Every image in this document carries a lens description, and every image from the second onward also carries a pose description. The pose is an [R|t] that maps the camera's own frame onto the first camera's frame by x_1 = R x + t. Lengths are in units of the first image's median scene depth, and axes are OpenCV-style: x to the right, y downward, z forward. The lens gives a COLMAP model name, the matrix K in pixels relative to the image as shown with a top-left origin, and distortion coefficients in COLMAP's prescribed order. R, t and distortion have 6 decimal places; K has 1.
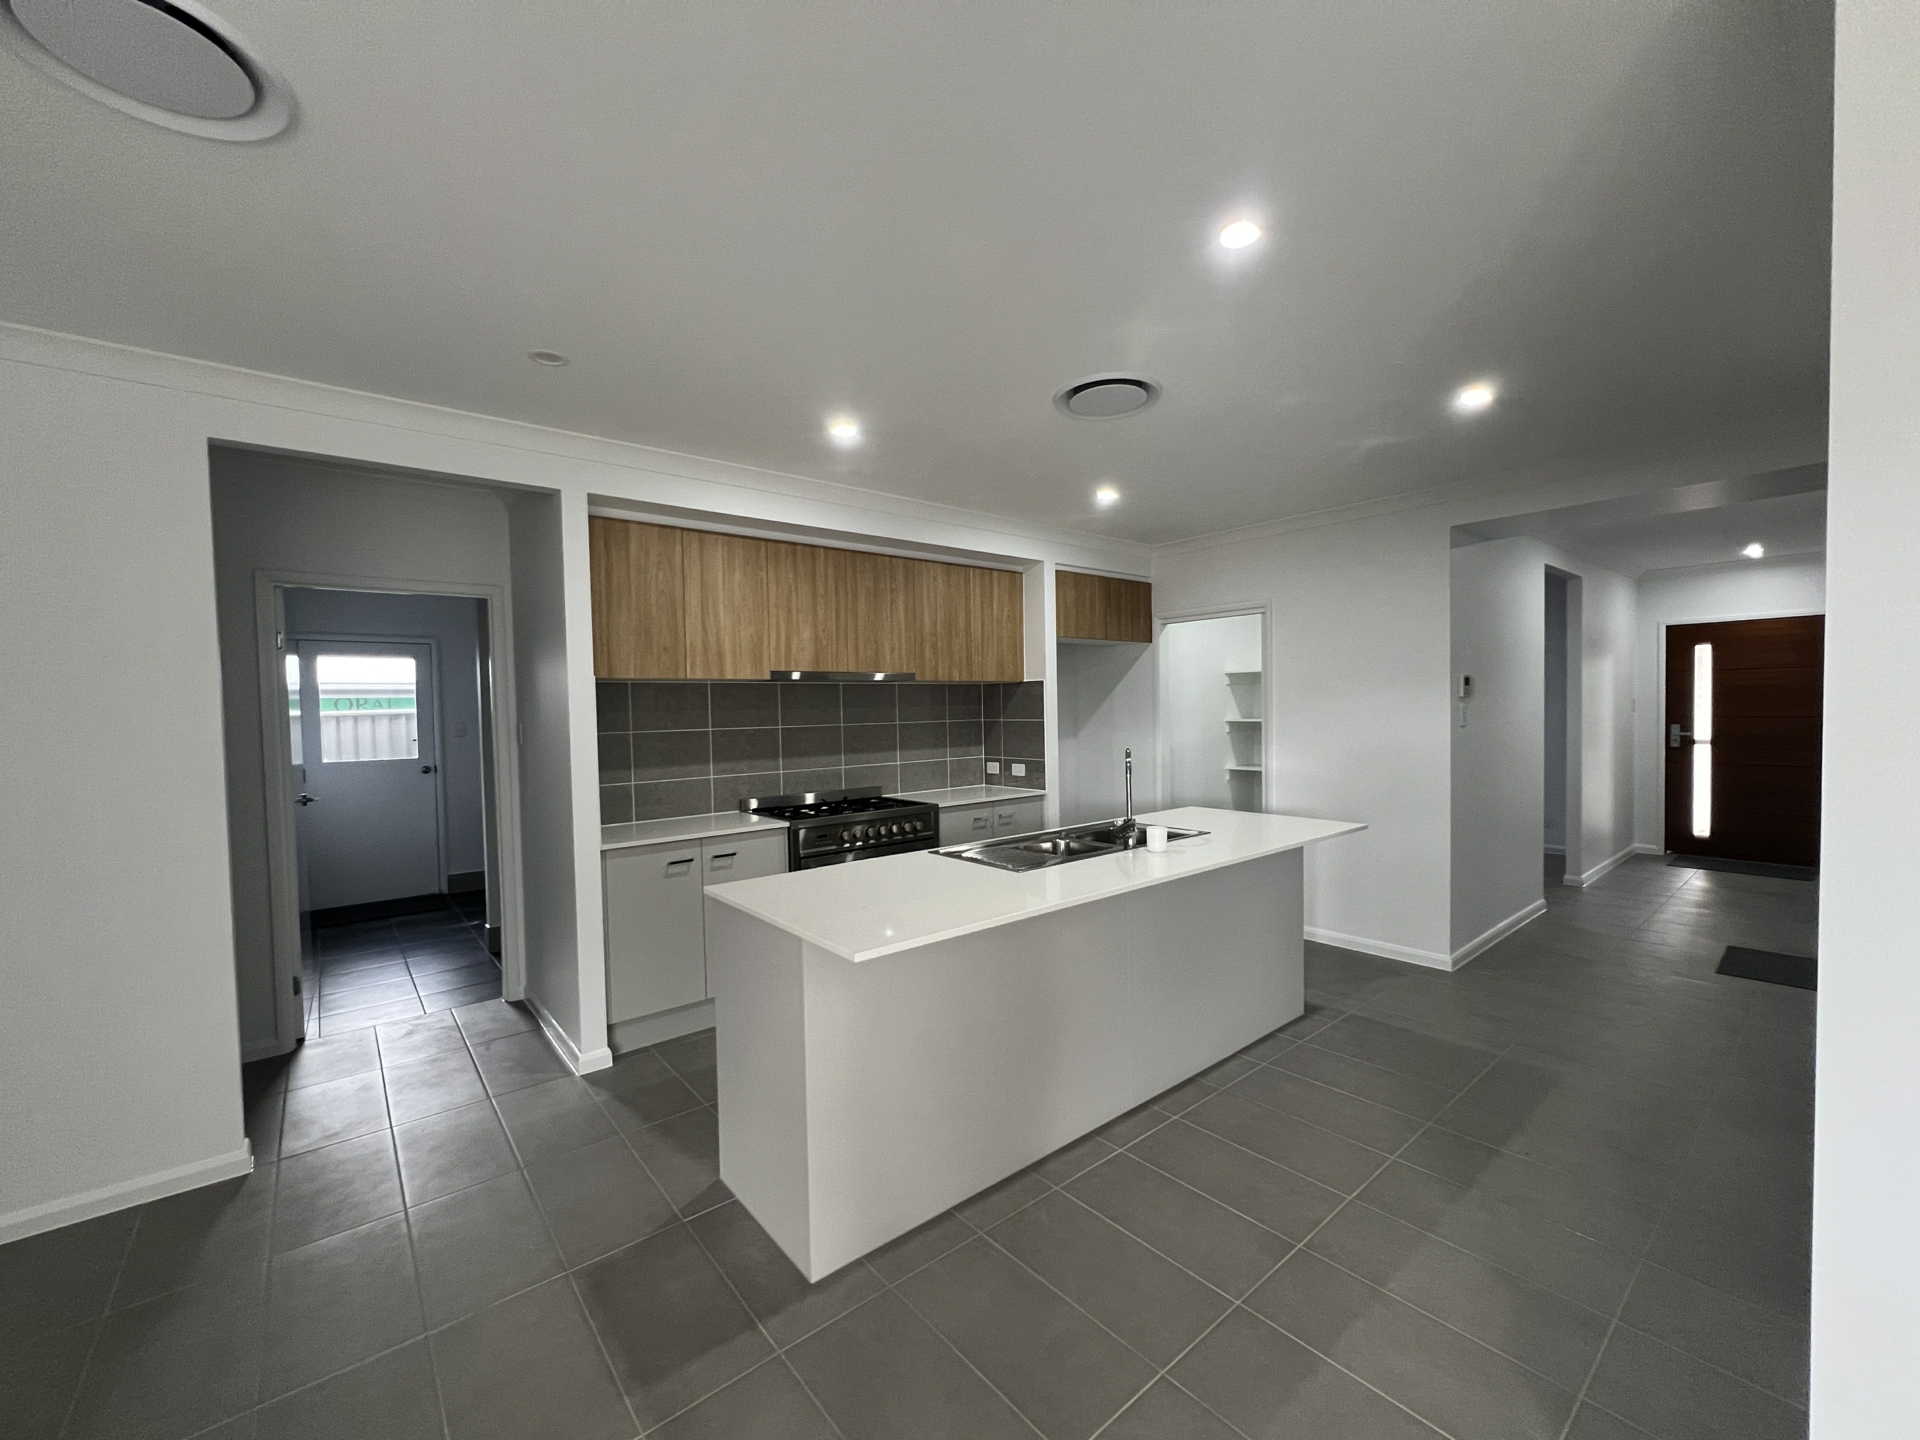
lens RADIAL K [[774.2, 0, 968.9], [0, 774.2, 727.8], [0, 0, 1]] dist [-0.003006, -0.000281]
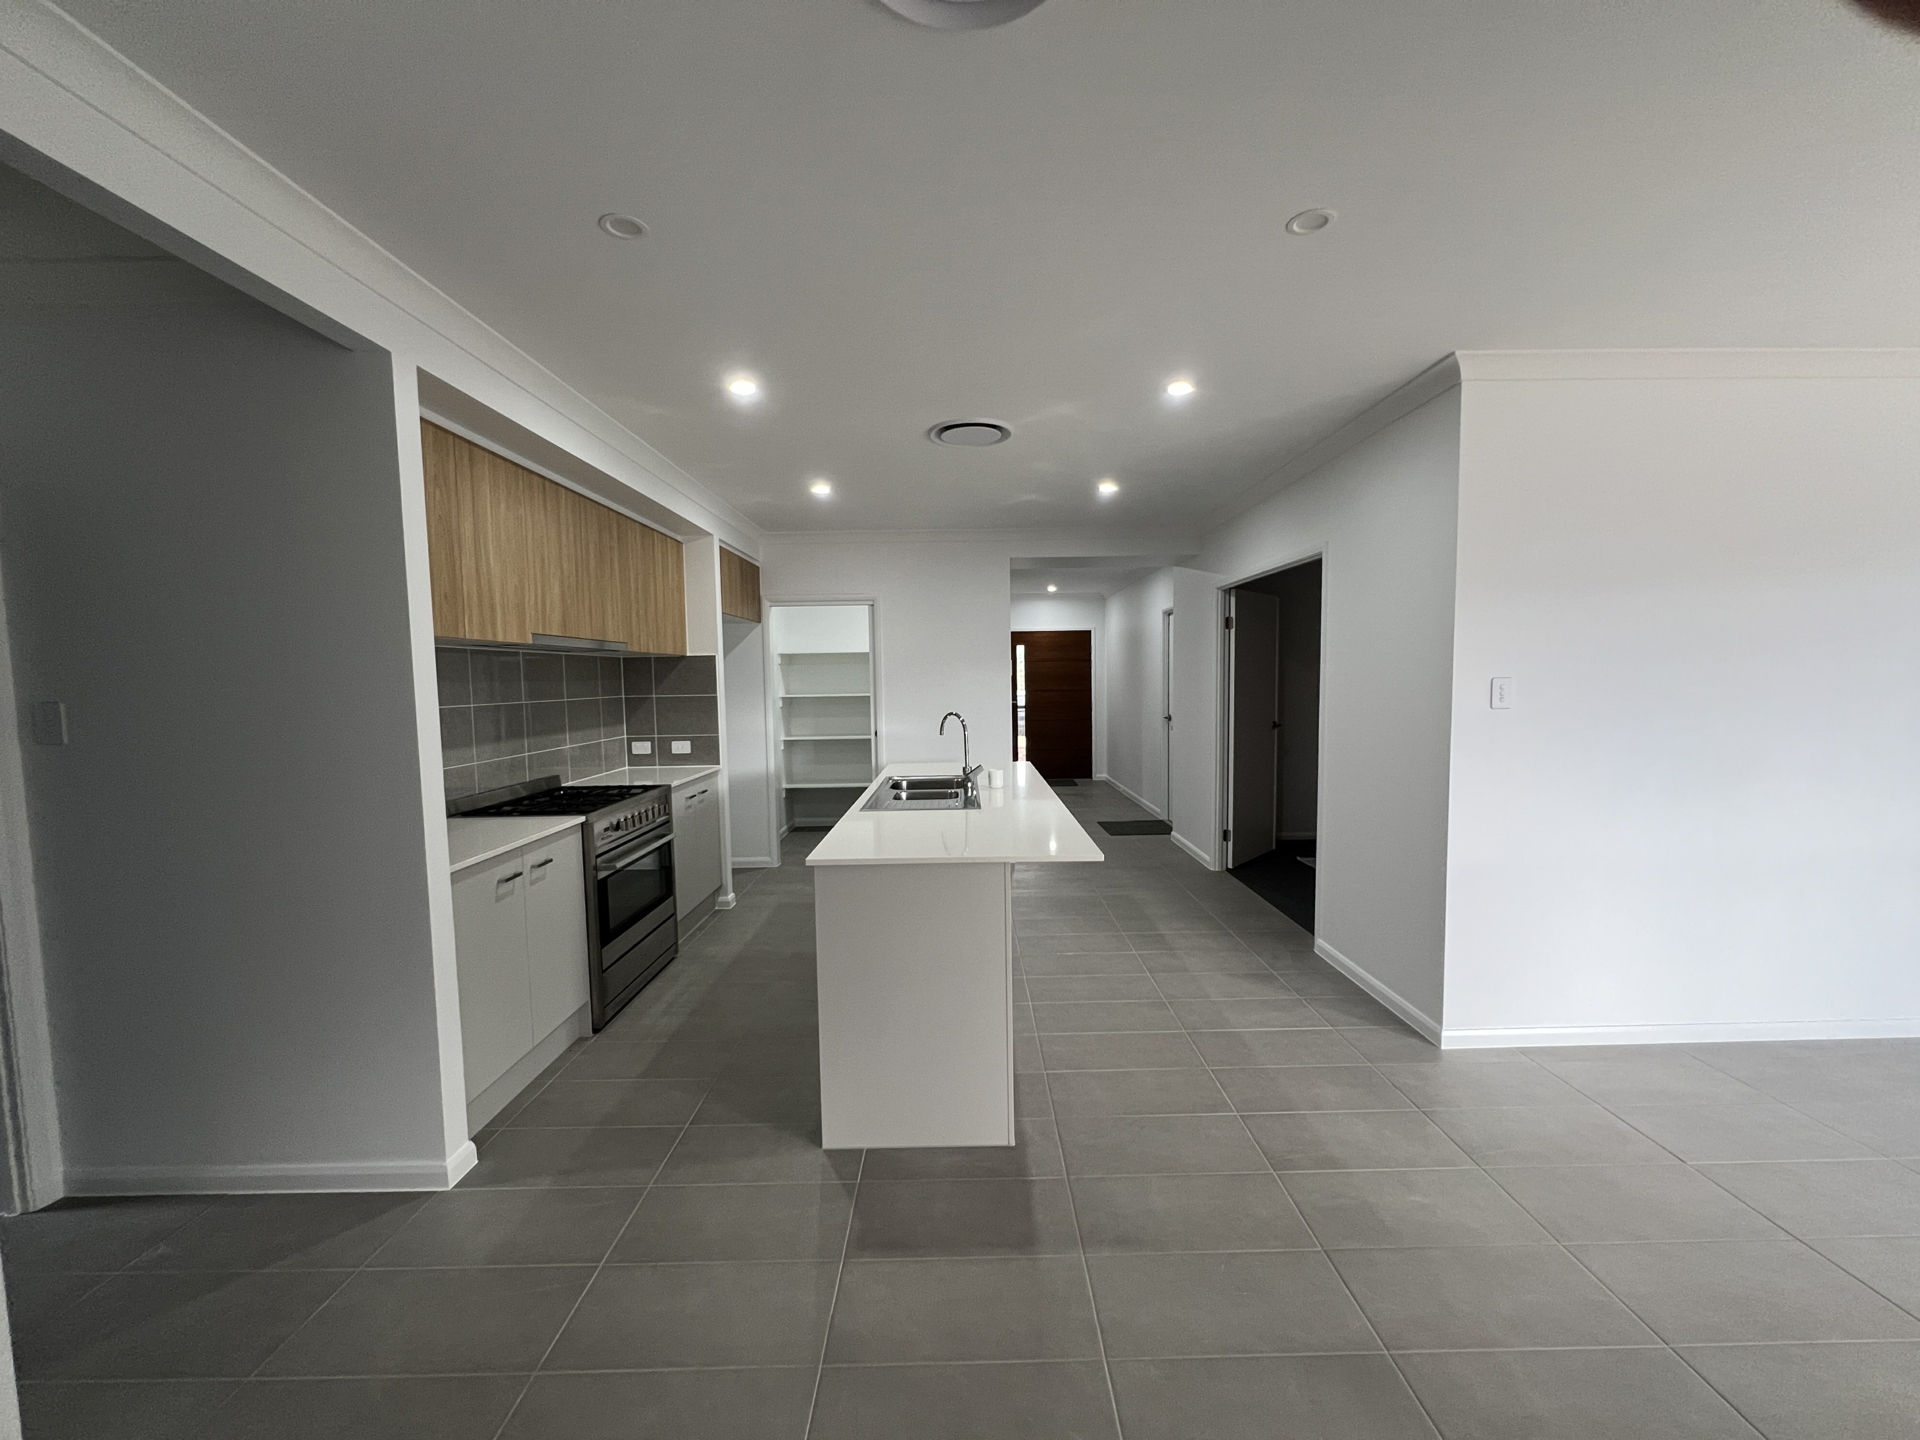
lens RADIAL K [[774.2, 0, 975.3], [0, 774.2, 723.7], [0, 0, 1]] dist [-0.003006, -0.000281]
pose [[0.635103, -0.038705, 0.771457, -0.523084], [0.025741, 0.999250, 0.028941, 0.007851], [-0.771998, 0.001478, 0.635623, 0.122811]]
